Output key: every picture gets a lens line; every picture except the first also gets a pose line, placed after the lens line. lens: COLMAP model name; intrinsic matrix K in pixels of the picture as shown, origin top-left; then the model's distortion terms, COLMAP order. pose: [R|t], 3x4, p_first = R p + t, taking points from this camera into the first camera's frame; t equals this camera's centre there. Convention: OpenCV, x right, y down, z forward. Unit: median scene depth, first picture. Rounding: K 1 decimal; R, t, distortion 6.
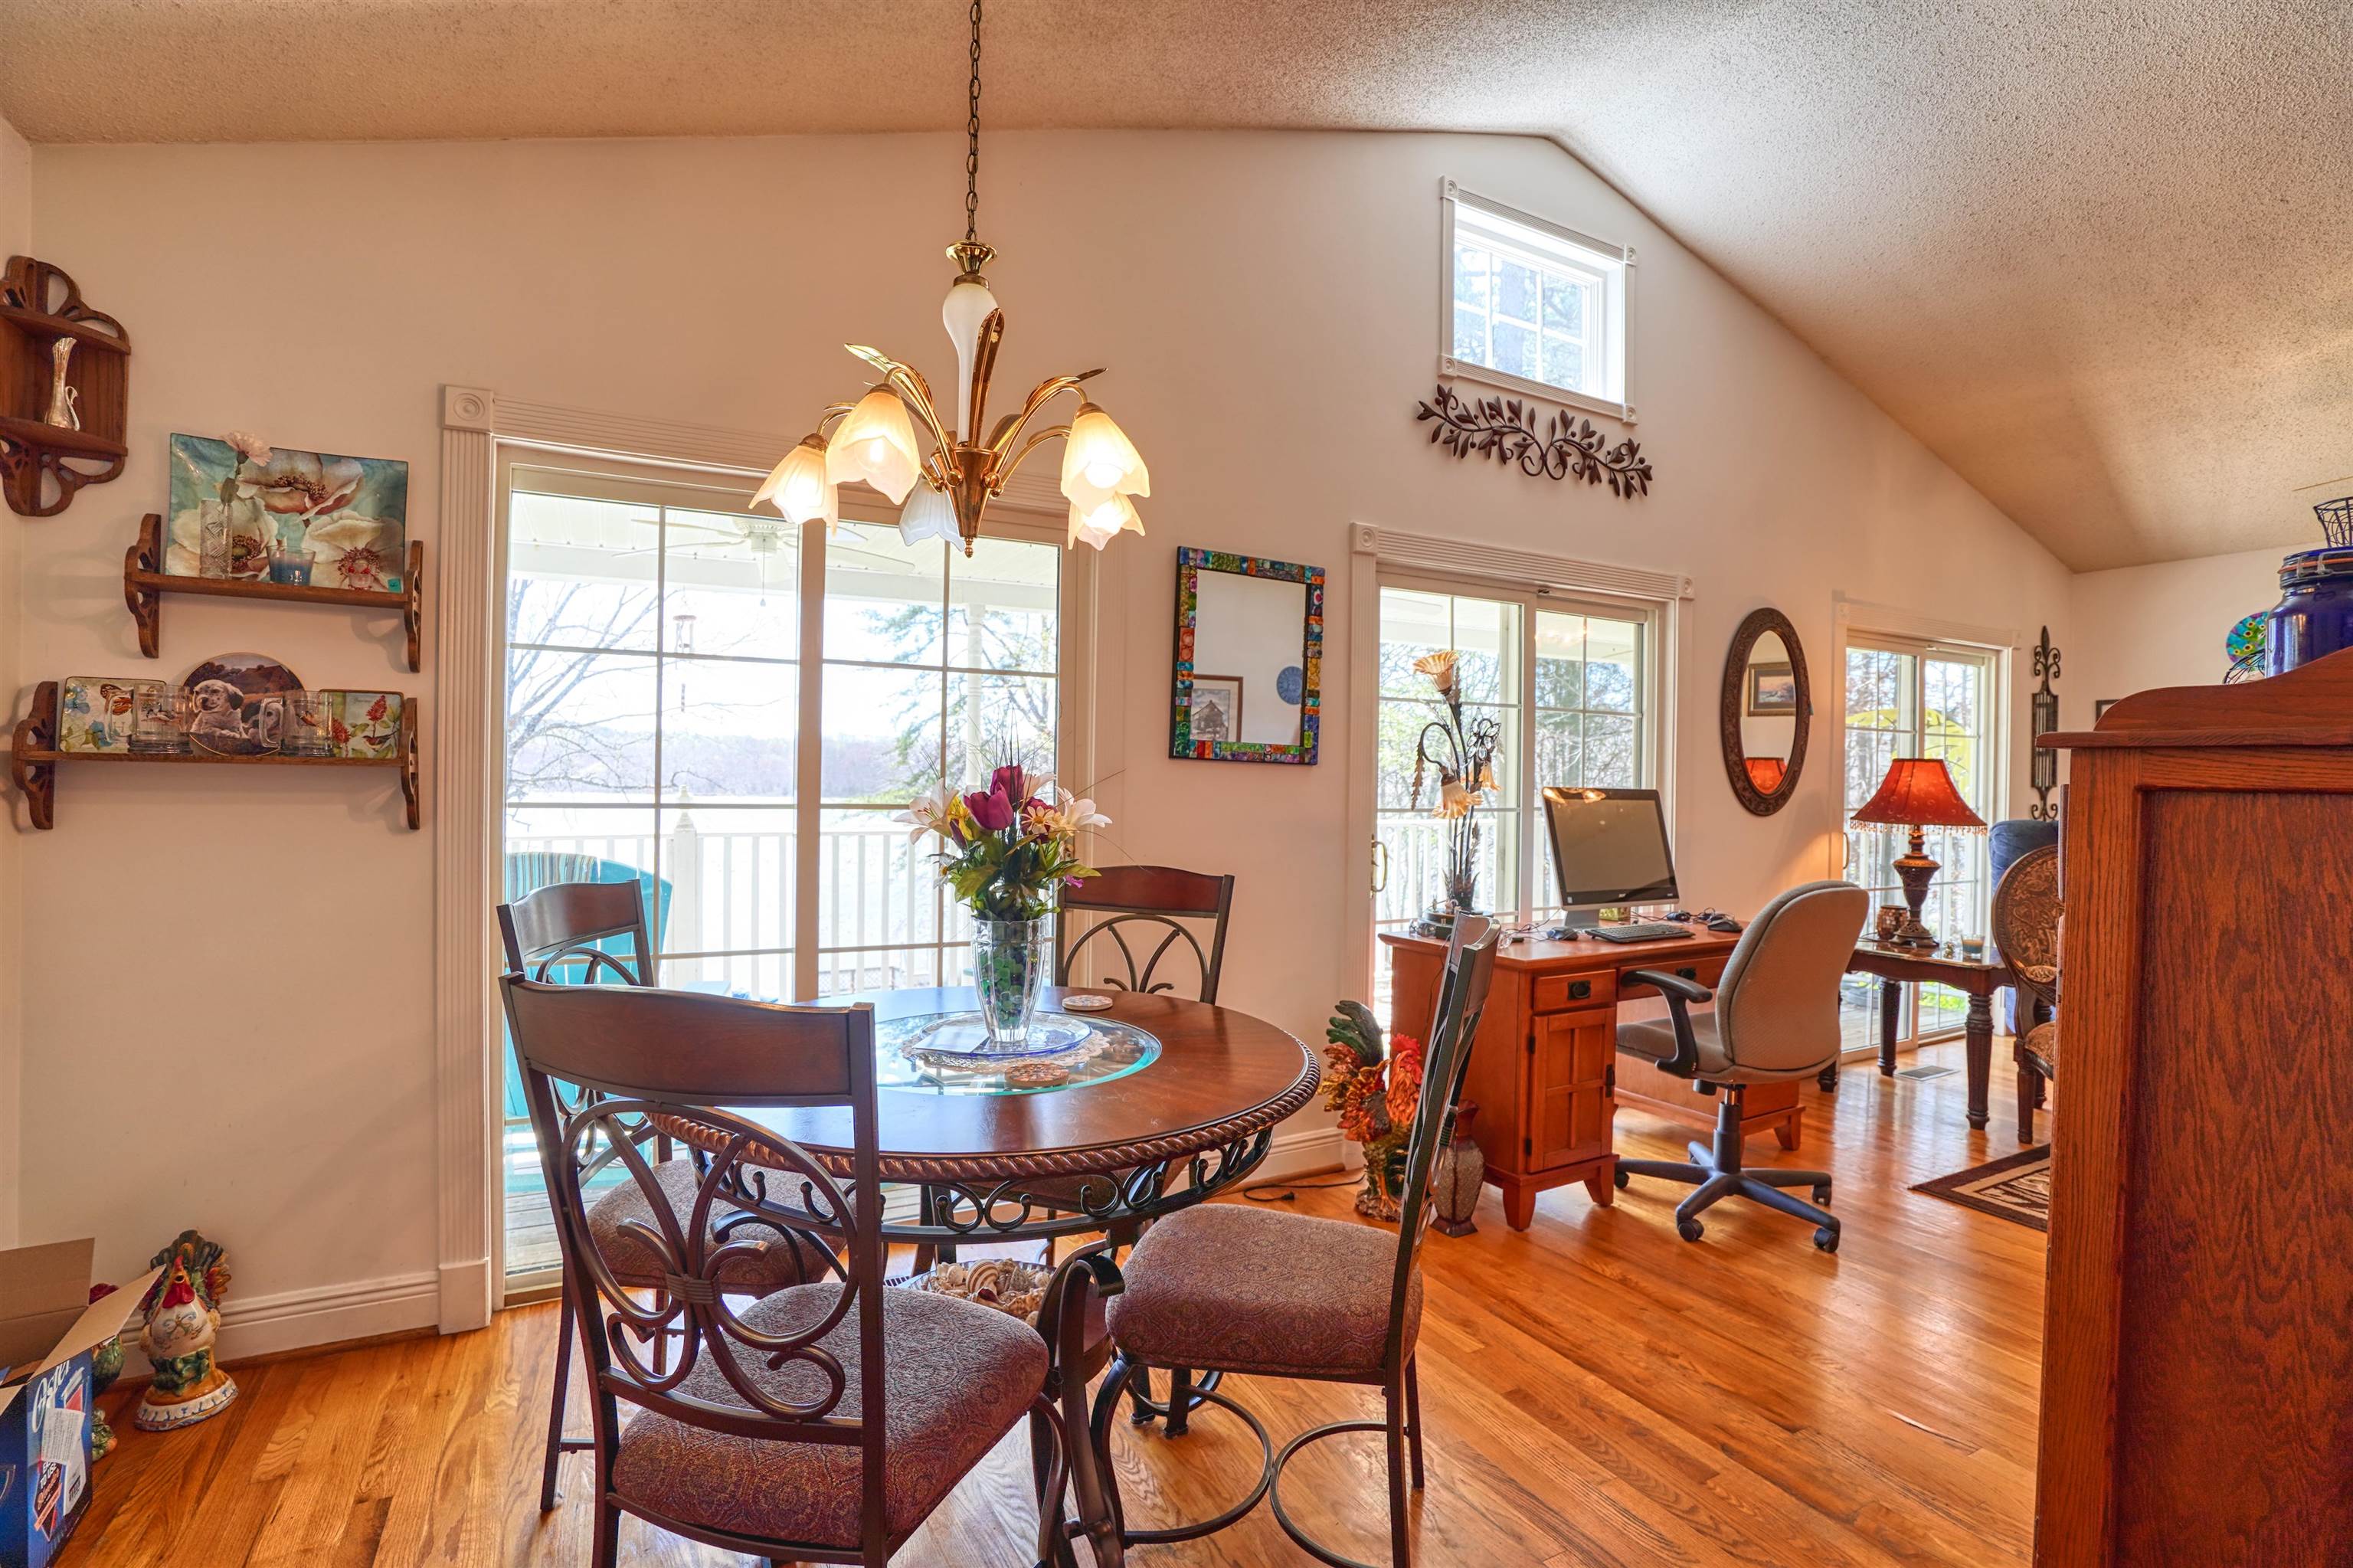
lens RADIAL K [[1104.3, 0, 1169.3], [0, 1104.3, 788.0], [0, 0, 1]] dist [-0.068434, 0.030133]
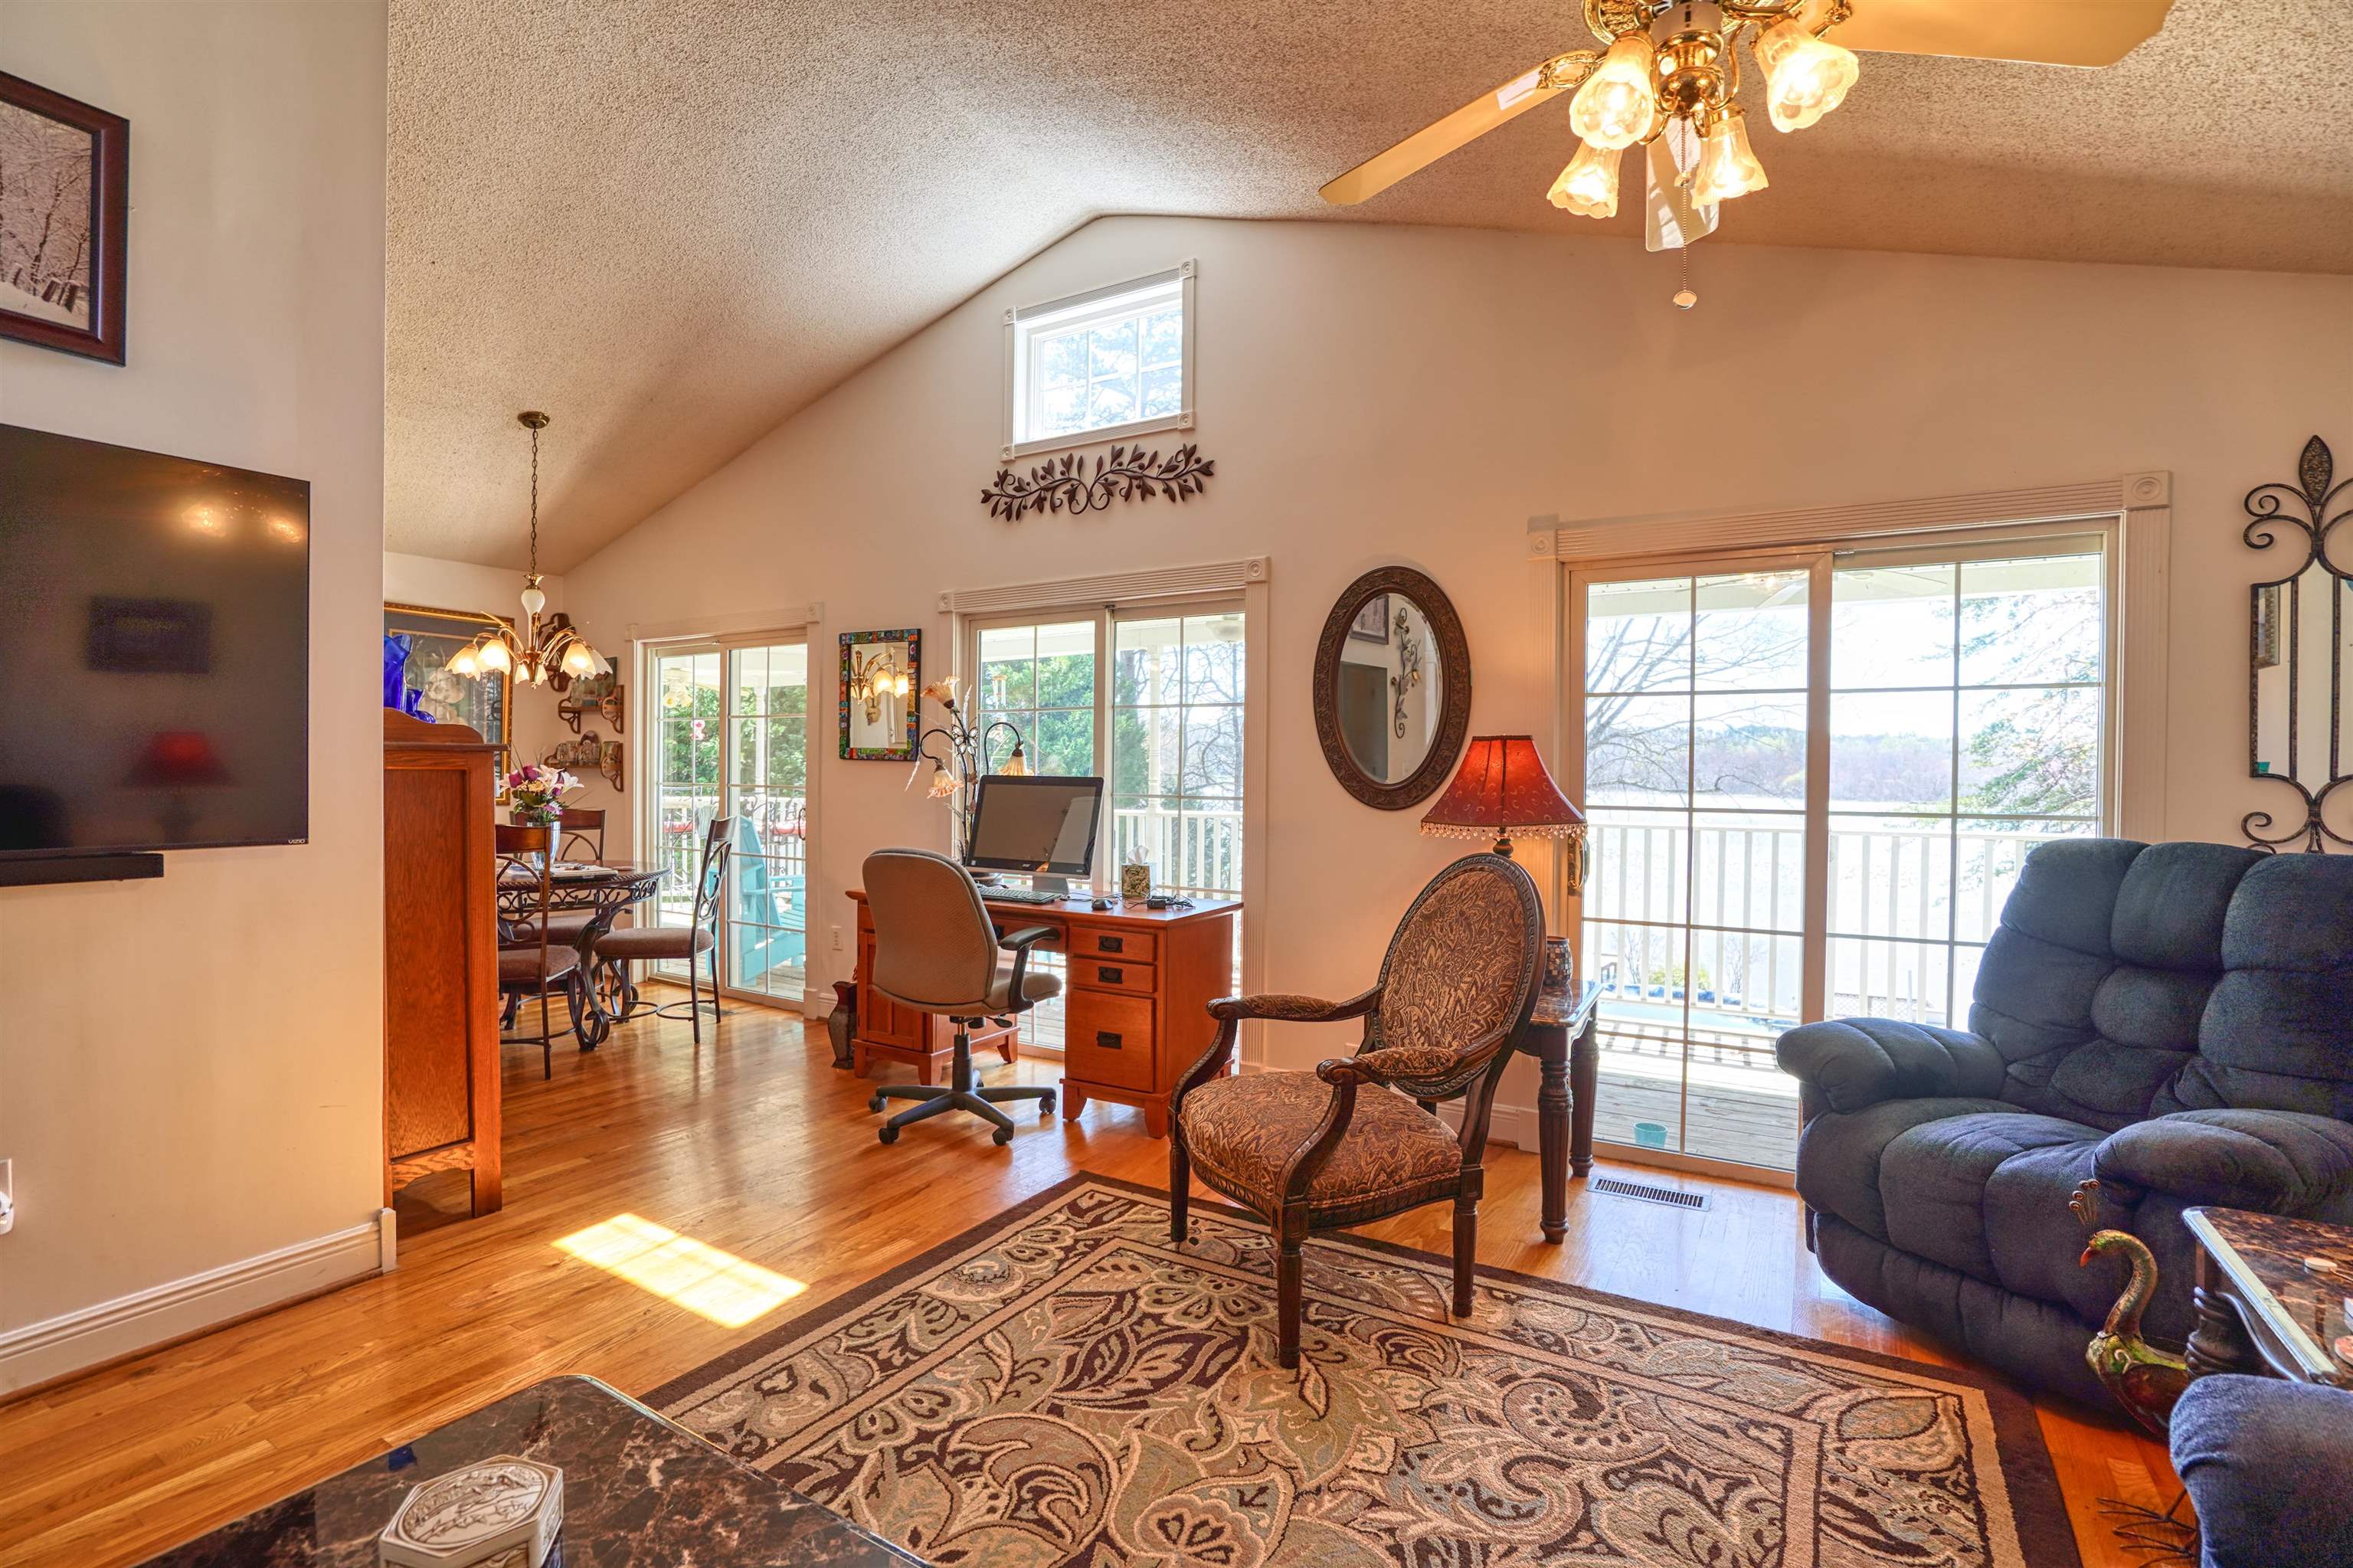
lens RADIAL K [[1104.3, 0, 1169.3], [0, 1104.3, 788.0], [0, 0, 1]] dist [-0.068434, 0.030133]
pose [[0.516967, 0.002573, -0.856001, 1.357828], [-0.008053, 0.999966, -0.001858, 0.012779], [0.855967, 0.007854, 0.516970, 0.452107]]
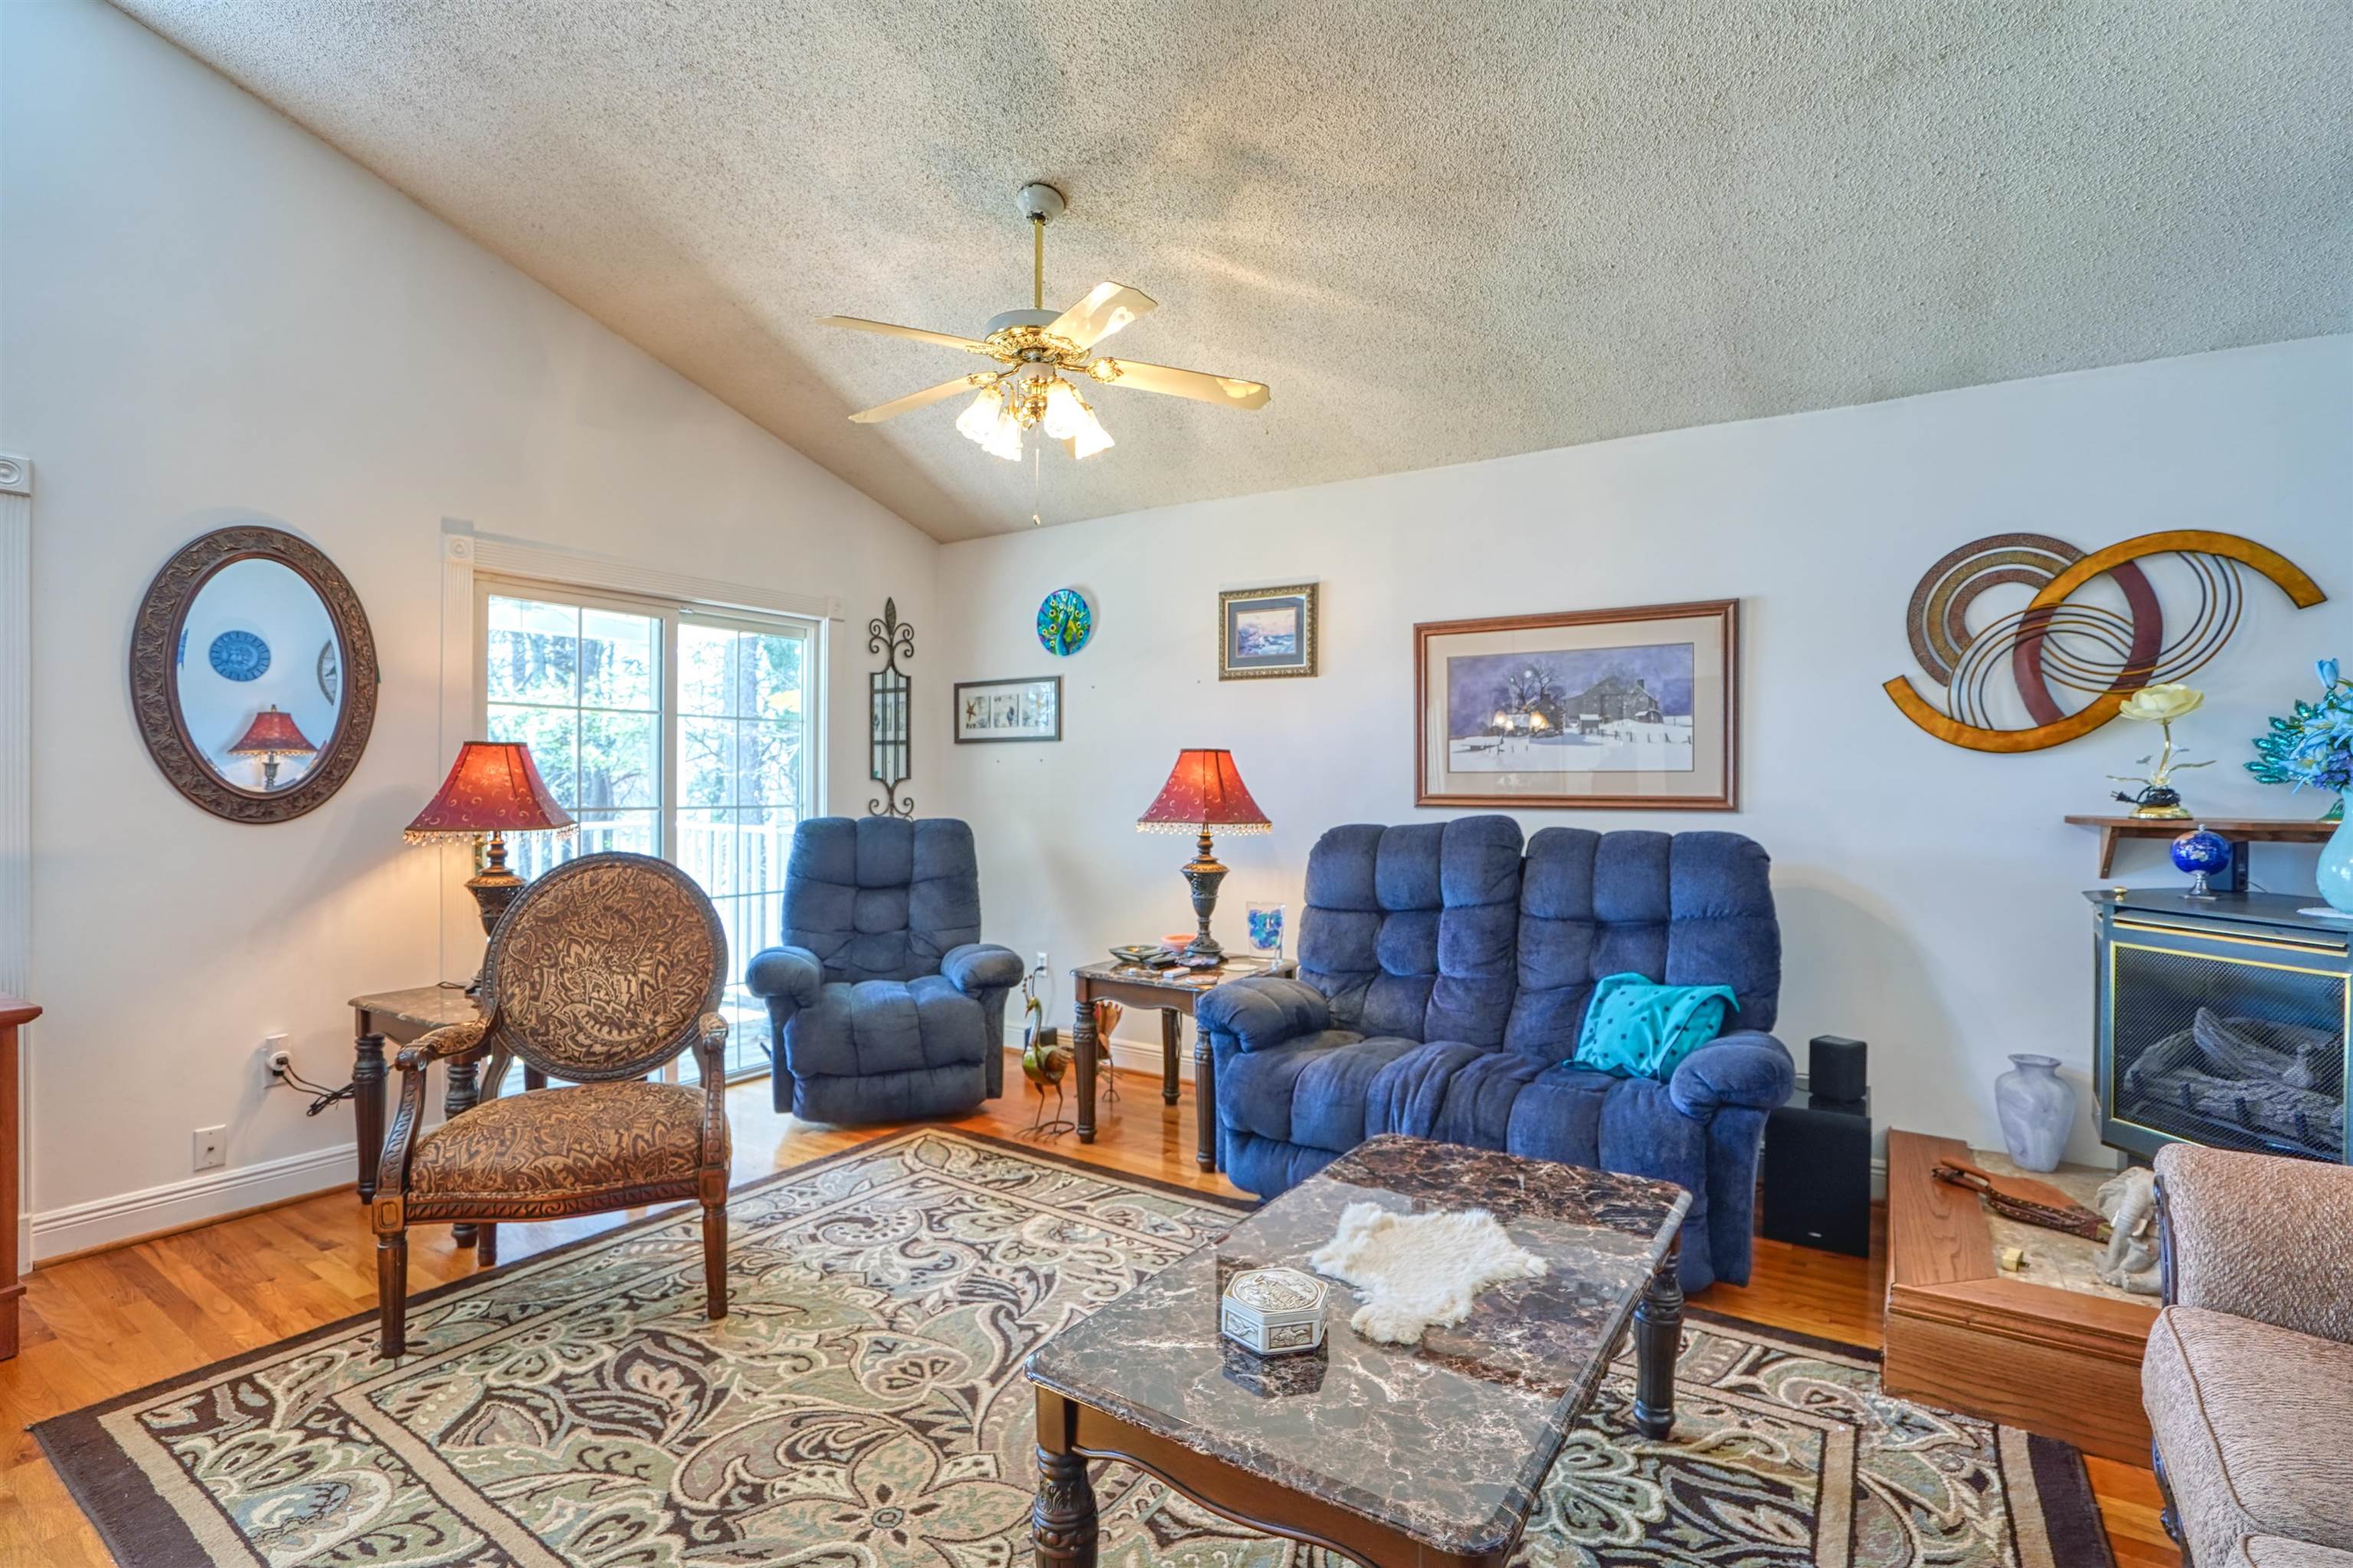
lens RADIAL K [[1105.6, 0, 1181.7], [0, 1105.6, 776.9], [0, 0, 1]] dist [-0.044738, 0.018381]
pose [[0.870915, -0.008911, 0.491352, 0.817356], [0.013087, 0.999902, -0.005062, 0.007947], [-0.491259, 0.010839, 0.870946, 0.109547]]
